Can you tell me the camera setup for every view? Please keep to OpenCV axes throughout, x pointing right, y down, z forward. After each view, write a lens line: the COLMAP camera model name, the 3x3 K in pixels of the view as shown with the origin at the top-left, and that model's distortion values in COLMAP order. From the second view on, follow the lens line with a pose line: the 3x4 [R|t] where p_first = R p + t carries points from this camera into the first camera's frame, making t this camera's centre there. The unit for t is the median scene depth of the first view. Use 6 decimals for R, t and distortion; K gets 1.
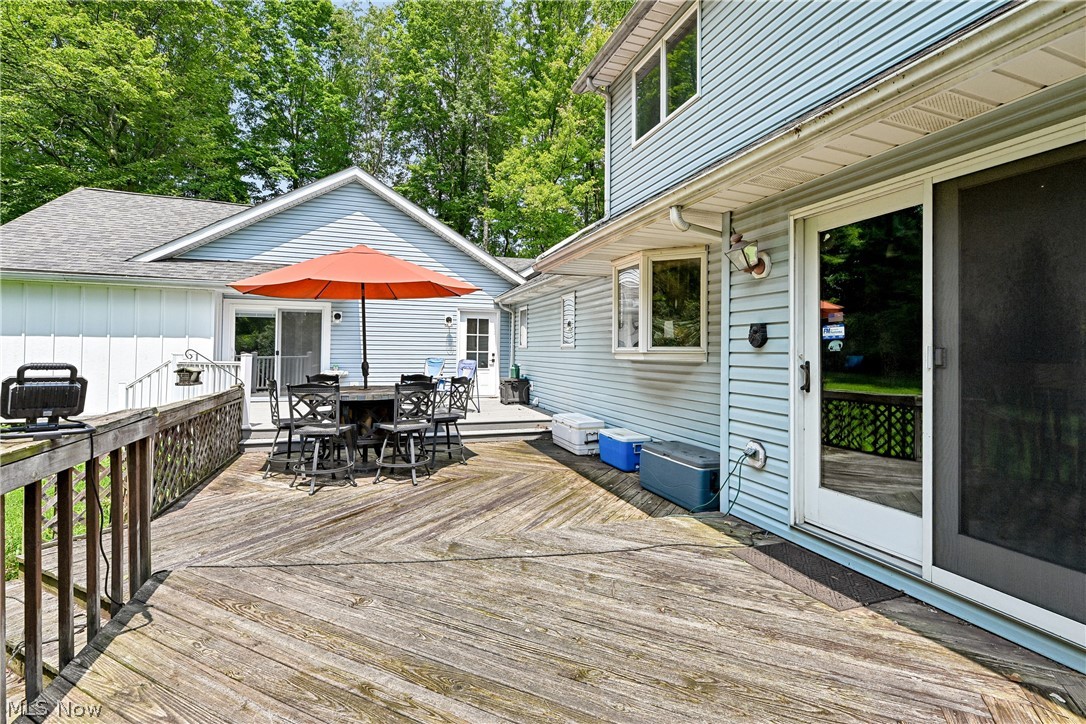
lens RADIAL K [[489.4, 0, 547.6], [0, 489.4, 357.1], [0, 0, 1]] dist [0.002069, -0.000799]
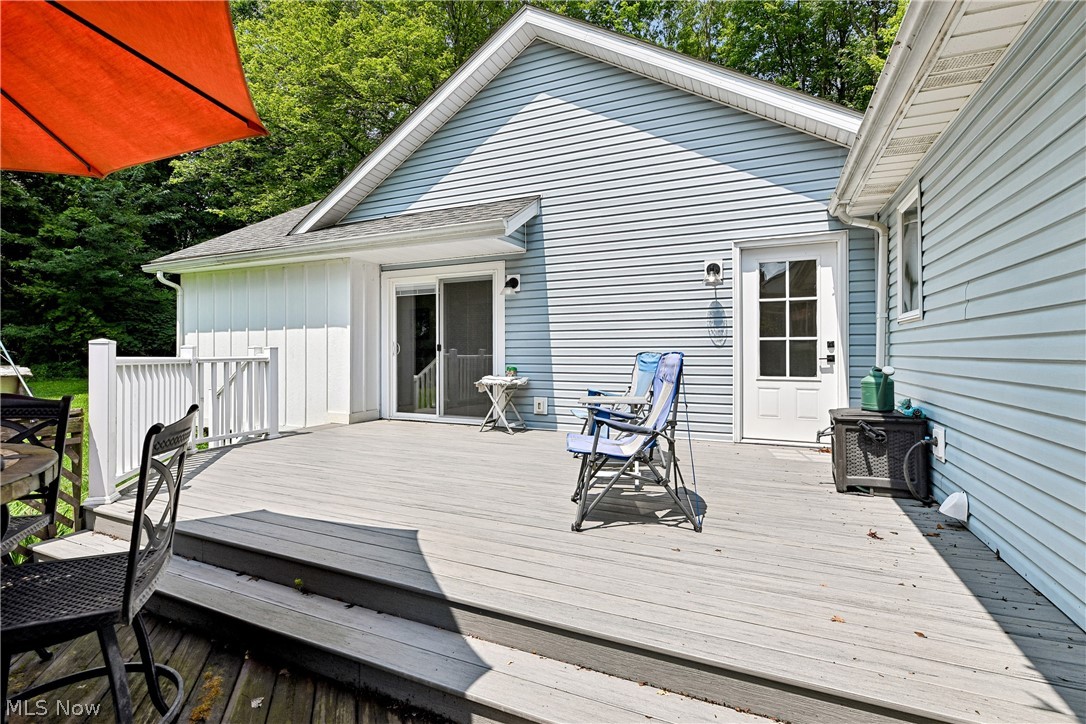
lens RADIAL K [[489.4, 0, 549.4], [0, 489.4, 351.8], [0, 0, 1]] dist [0.002069, -0.000799]
pose [[0.729927, -0.012492, -0.683411, -0.001478], [0.005154, 0.999905, -0.012772, 0.005799], [0.683506, 0.005800, 0.729922, 0.600633]]
